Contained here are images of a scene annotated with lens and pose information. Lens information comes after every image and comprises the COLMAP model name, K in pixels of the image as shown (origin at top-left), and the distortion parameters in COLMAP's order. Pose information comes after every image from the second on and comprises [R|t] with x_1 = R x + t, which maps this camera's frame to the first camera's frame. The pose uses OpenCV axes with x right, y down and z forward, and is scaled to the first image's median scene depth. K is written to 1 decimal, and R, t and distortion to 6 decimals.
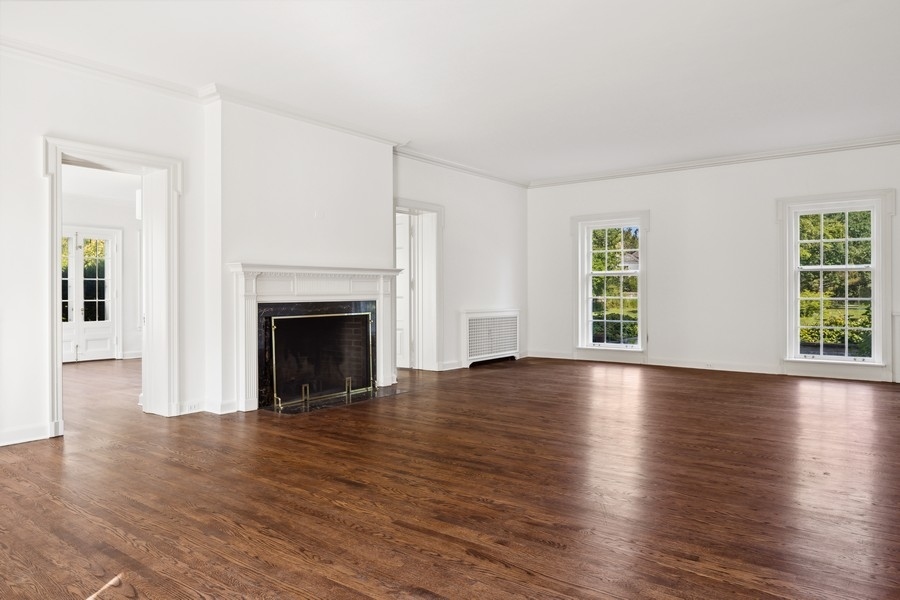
lens RADIAL K [[644.6, 0, 450.0], [0, 644.6, 300.0], [0, 0, 1]] dist [-0.005126, -0.002040]
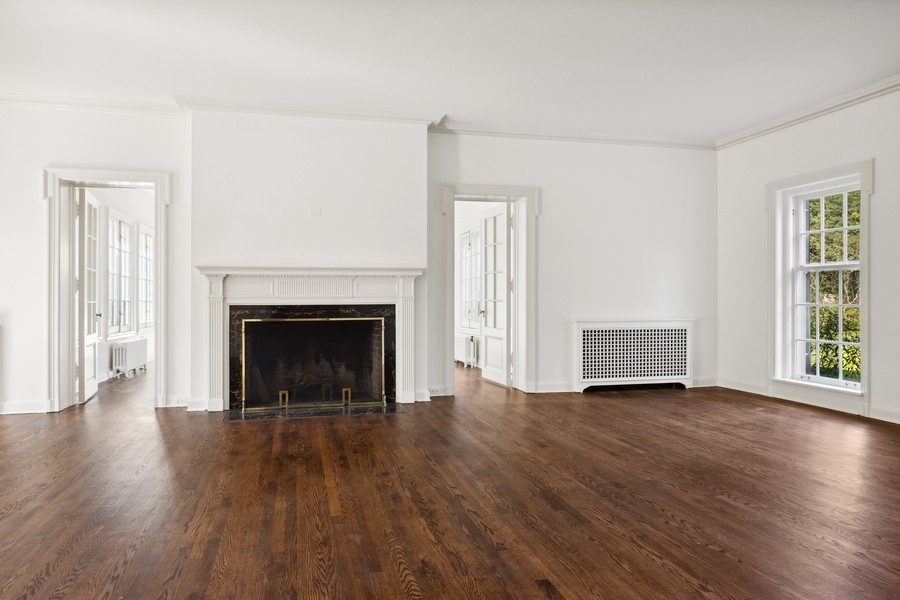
lens RADIAL K [[644.6, 0, 450.0], [0, 644.6, 300.0], [0, 0, 1]] dist [-0.005126, -0.002040]
pose [[0.761929, 0.009275, -0.647594, 0.505864], [-0.011395, 0.999935, 0.000915, -0.006672], [0.647561, 0.006682, 0.761985, 0.376162]]
